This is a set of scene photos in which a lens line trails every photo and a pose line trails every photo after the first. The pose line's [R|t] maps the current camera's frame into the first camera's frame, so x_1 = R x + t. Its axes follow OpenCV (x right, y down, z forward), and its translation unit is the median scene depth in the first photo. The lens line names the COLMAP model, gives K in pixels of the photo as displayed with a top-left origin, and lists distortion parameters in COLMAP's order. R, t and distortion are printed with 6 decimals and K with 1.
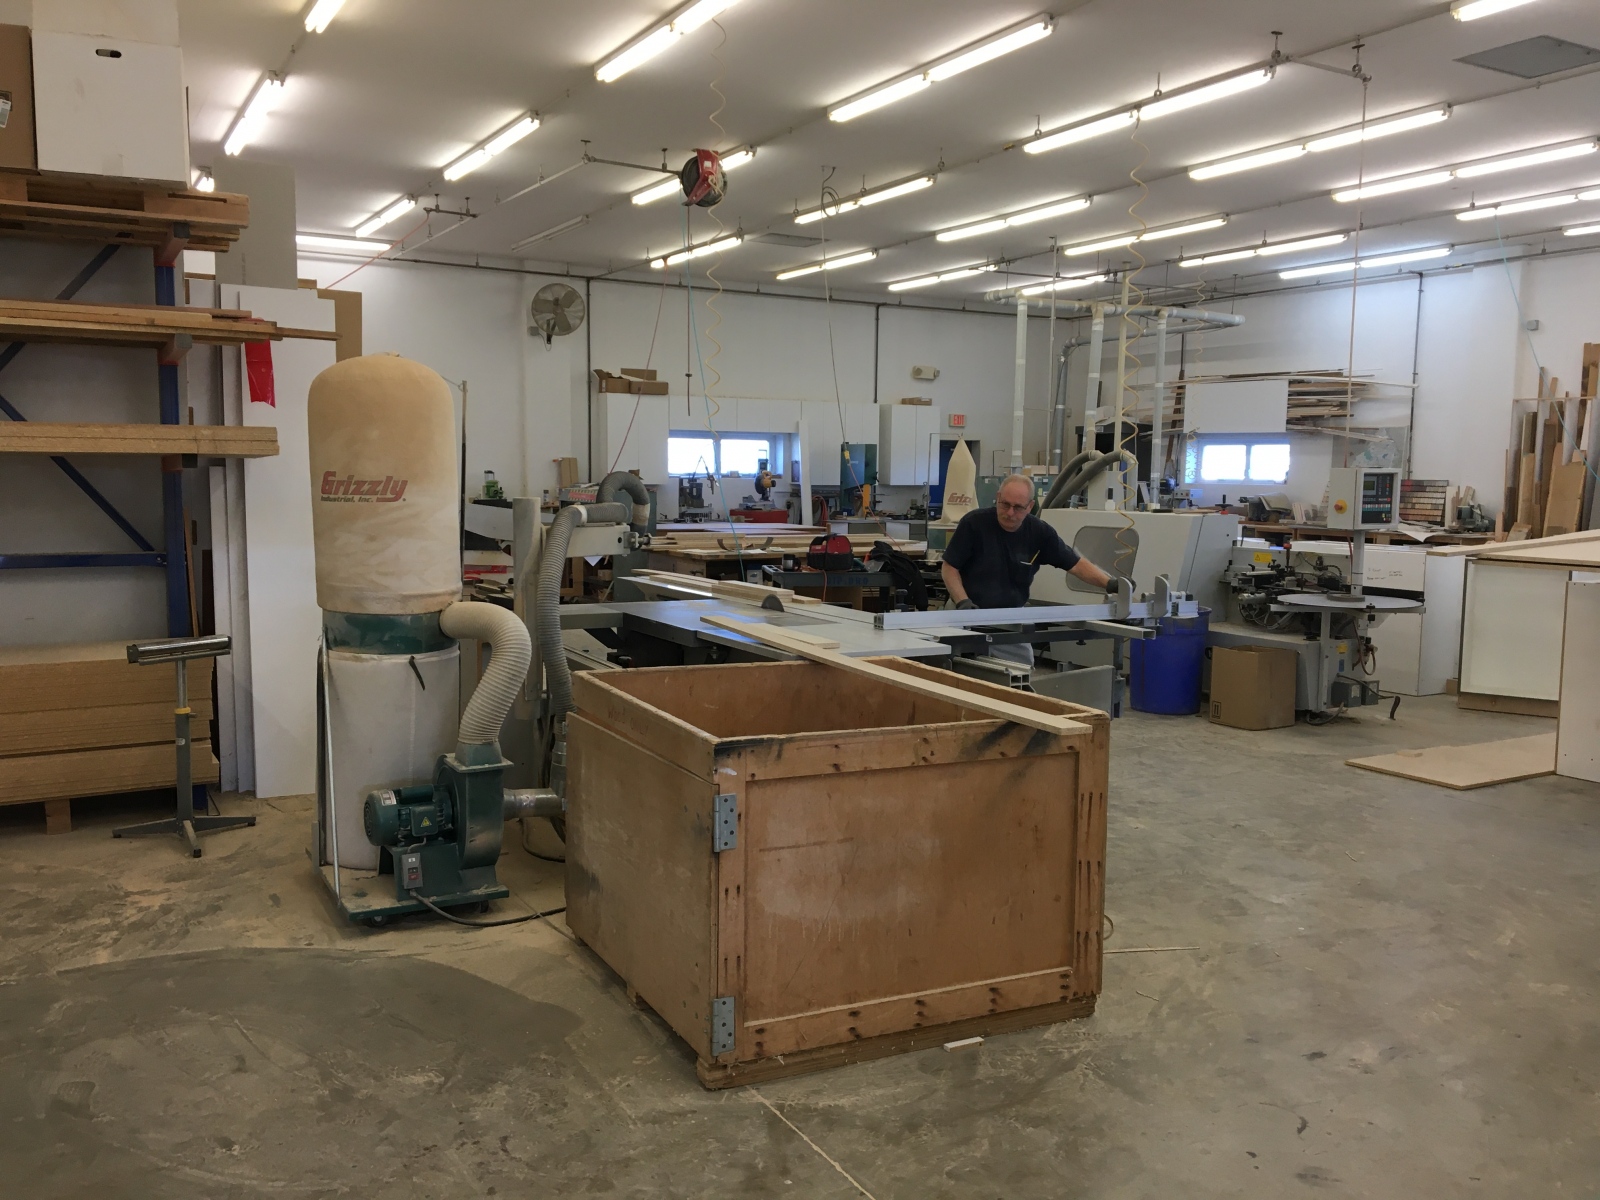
lens RADIAL K [[1338.1, 0, 800.0], [0, 1338.1, 600.0], [0, 0, 1]] dist [0.134036, -0.137851]
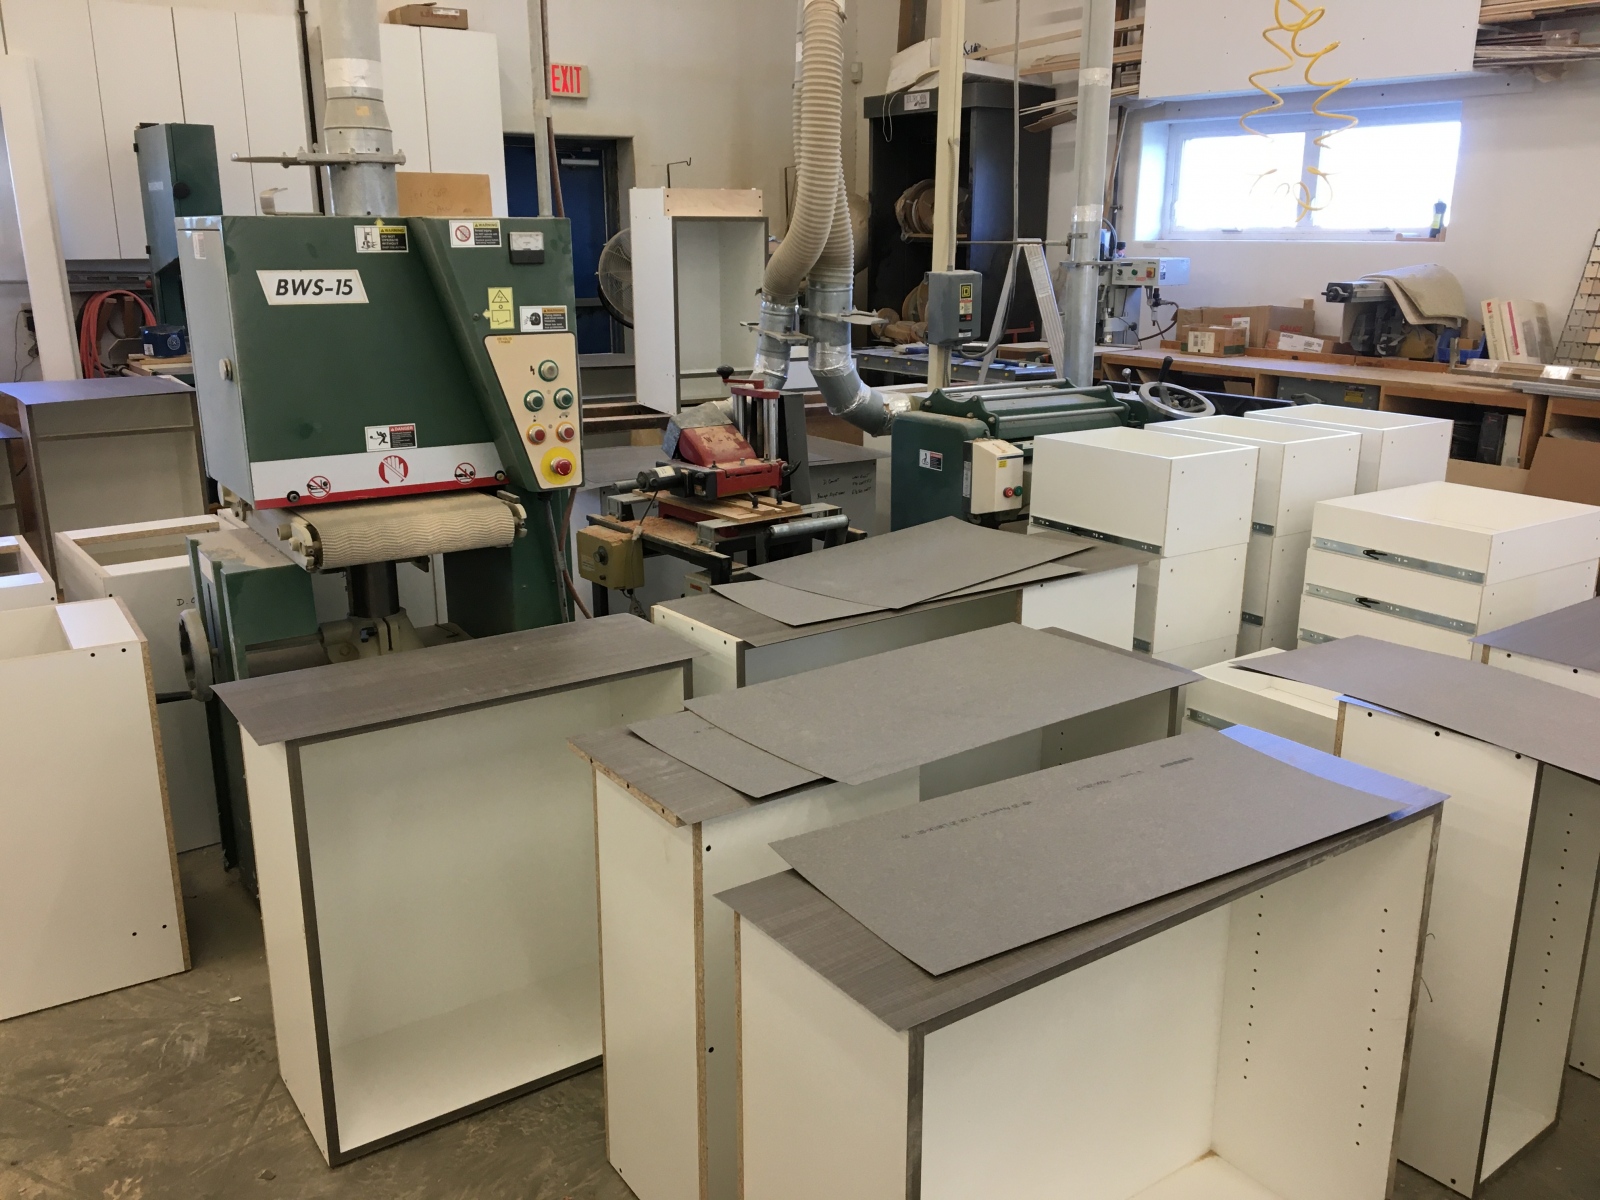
lens RADIAL K [[1338.1, 0, 800.0], [0, 1338.1, 600.0], [0, 0, 1]] dist [0.134036, -0.137851]
pose [[0.994816, -0.045583, 0.090898, 0.151539], [0.028941, 0.983850, 0.176639, -0.058031], [-0.097482, -0.173093, 0.980069, 0.623476]]
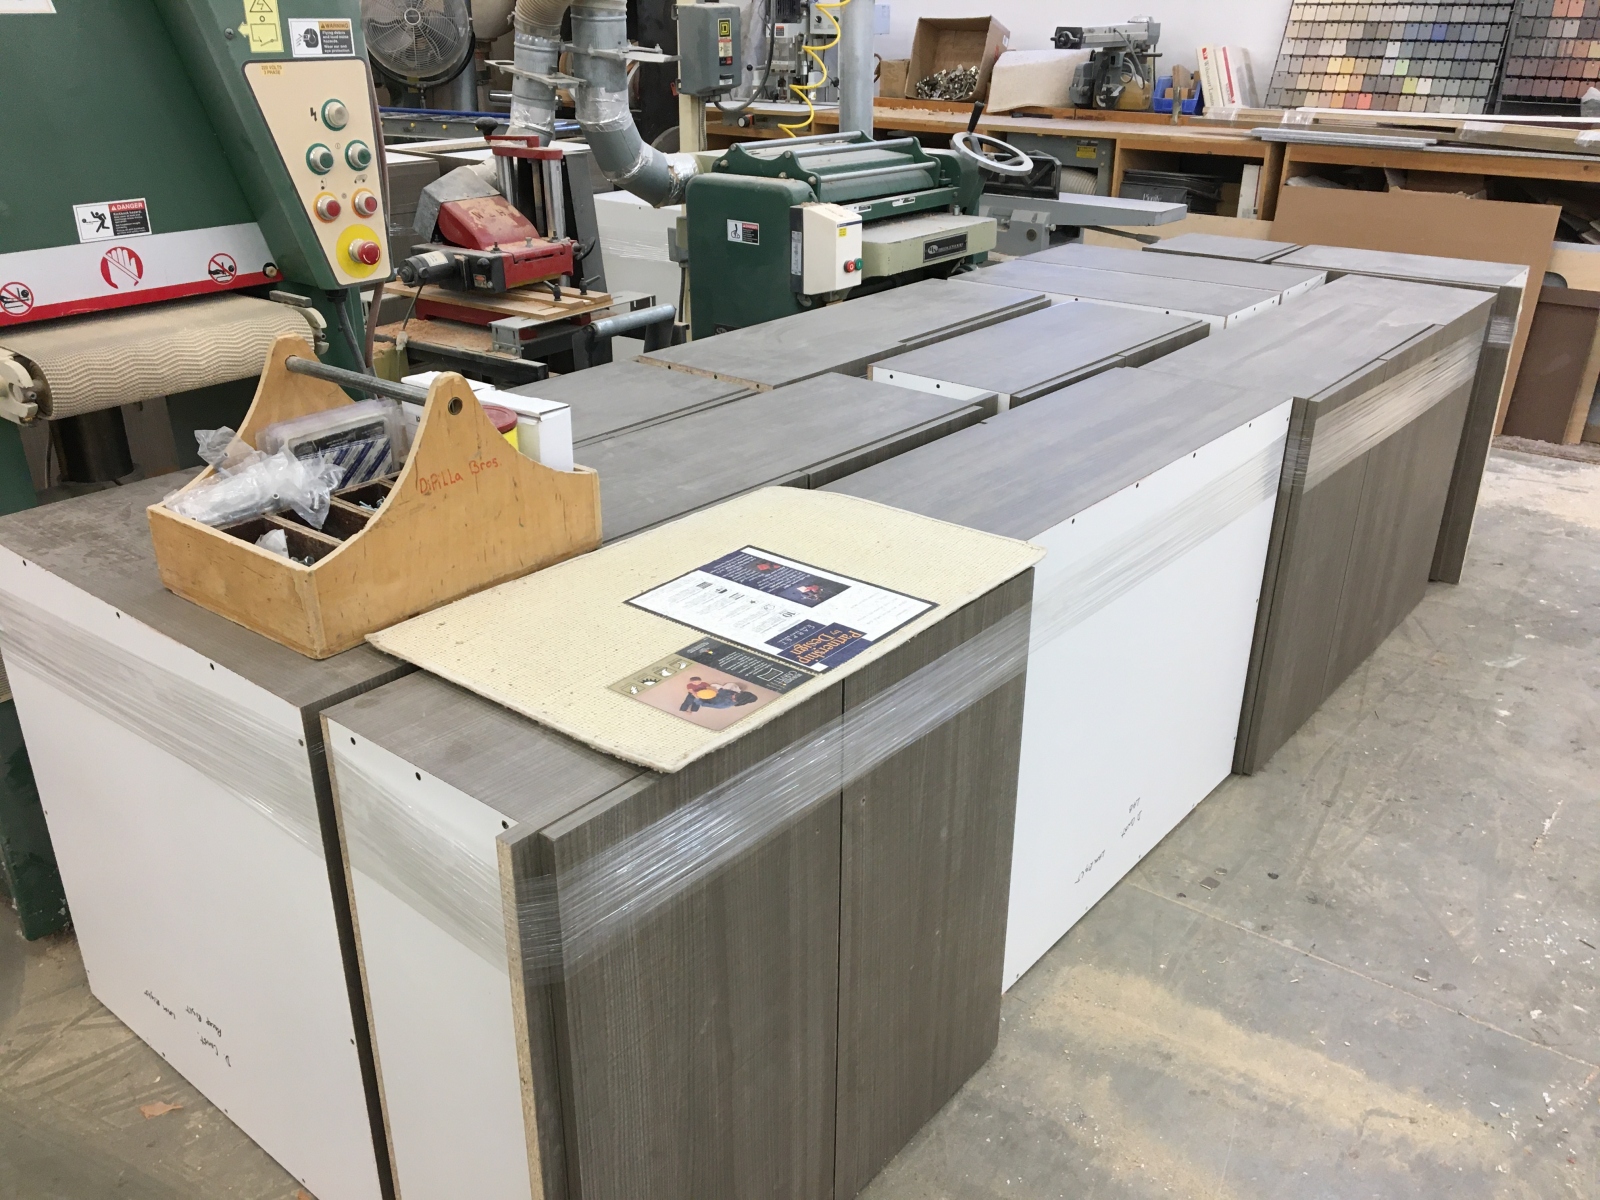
lens RADIAL K [[1373.2, 0, 801.0], [0, 1373.2, 580.5], [0, 0, 1]] dist [0.114624, -0.159440]
pose [[0.929189, -0.162712, 0.331863, 0.133510], [0.052490, 0.946876, 0.317286, -0.056063], [-0.365859, -0.277399, 0.888368, 0.650649]]
